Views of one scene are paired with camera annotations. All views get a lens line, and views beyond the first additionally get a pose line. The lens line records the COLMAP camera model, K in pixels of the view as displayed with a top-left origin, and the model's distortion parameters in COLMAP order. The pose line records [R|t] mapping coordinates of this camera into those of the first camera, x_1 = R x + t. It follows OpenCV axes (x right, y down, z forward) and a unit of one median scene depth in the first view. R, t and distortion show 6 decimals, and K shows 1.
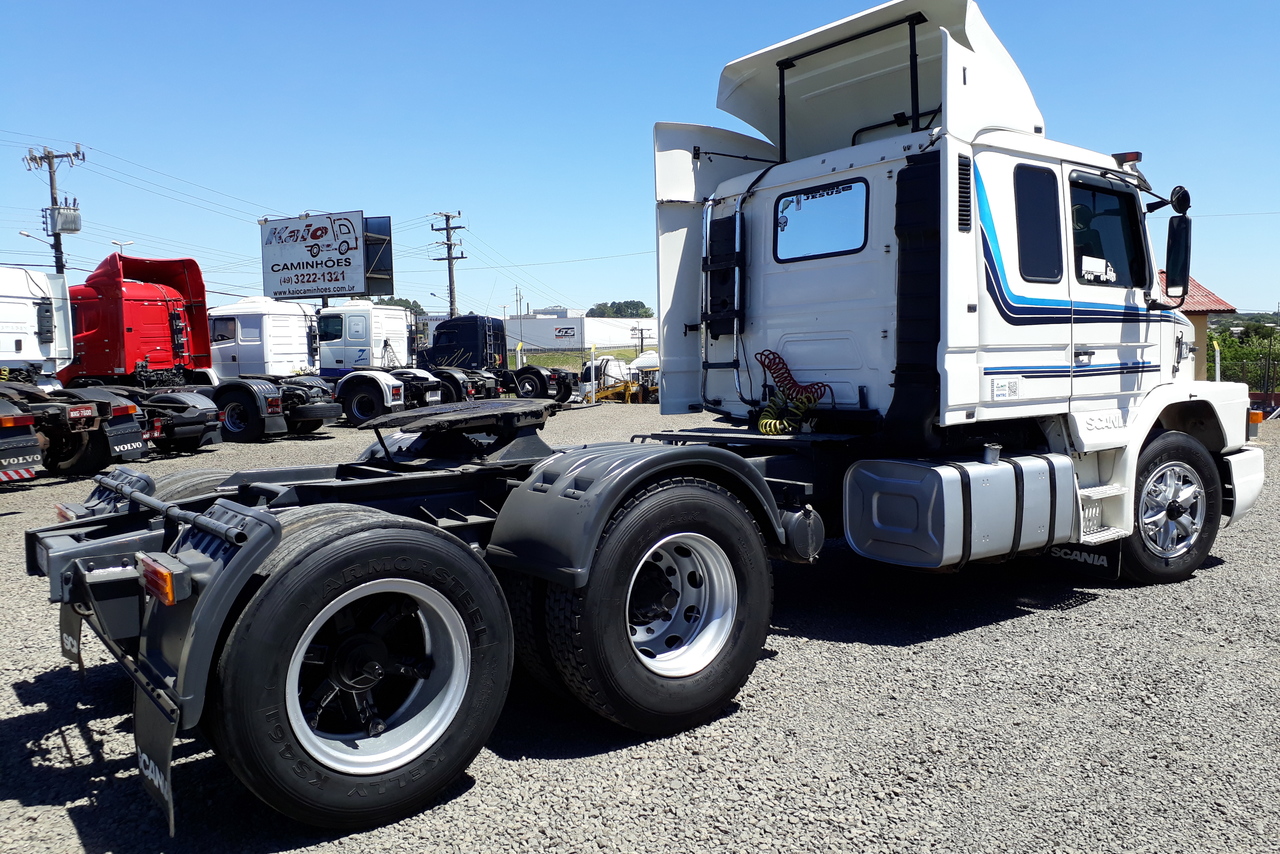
lens RADIAL K [[995.0, 0, 640.0], [0, 995.0, 427.0], [0, 0, 1]] dist [-0.000755, -0.004201]
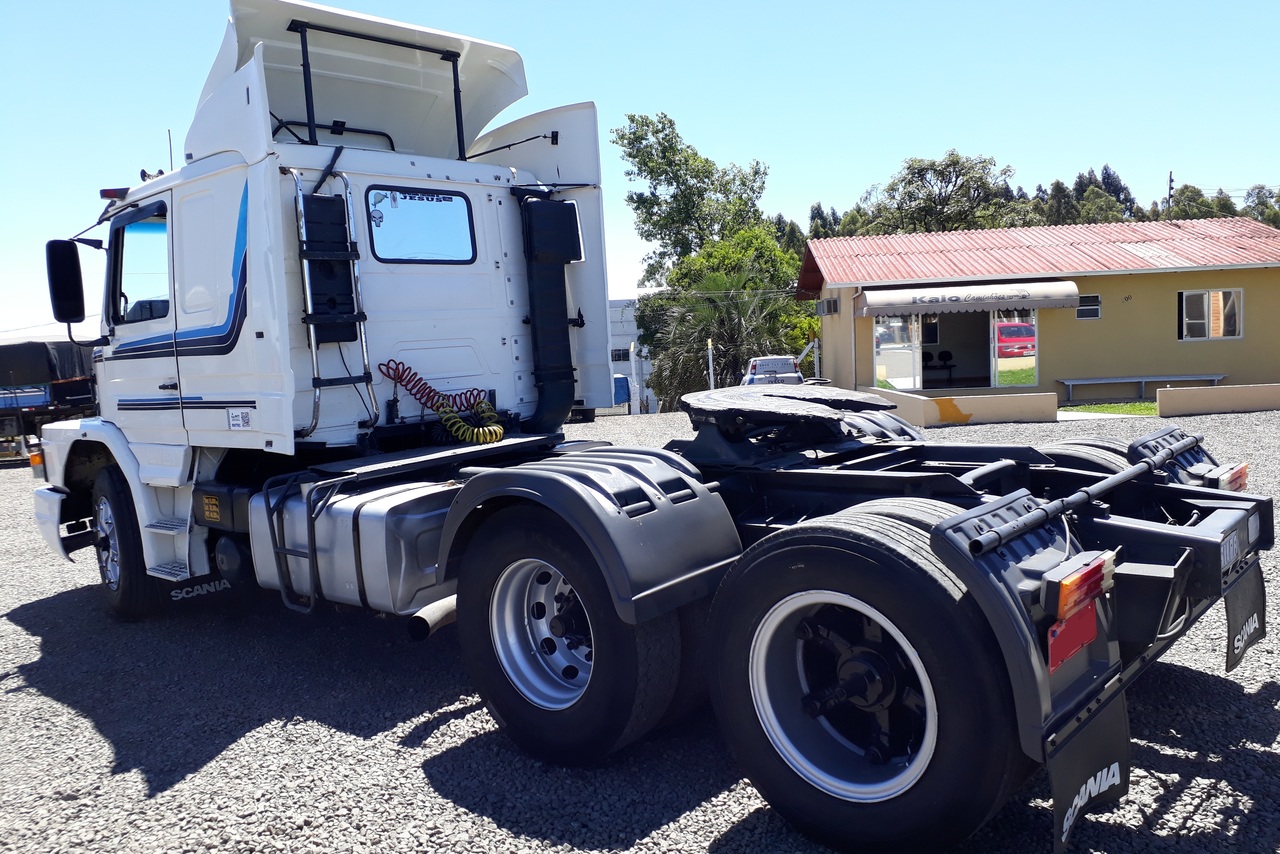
lens RADIAL K [[995.4, 0, 640.0], [0, 995.4, 427.0], [0, 0, 1]] dist [-0.005104, -0.042775]
pose [[-0.191320, -0.035922, 0.980870, -0.786113], [0.137787, 0.988451, 0.063075, -0.044359], [-0.971808, 0.147219, -0.184161, 0.972271]]
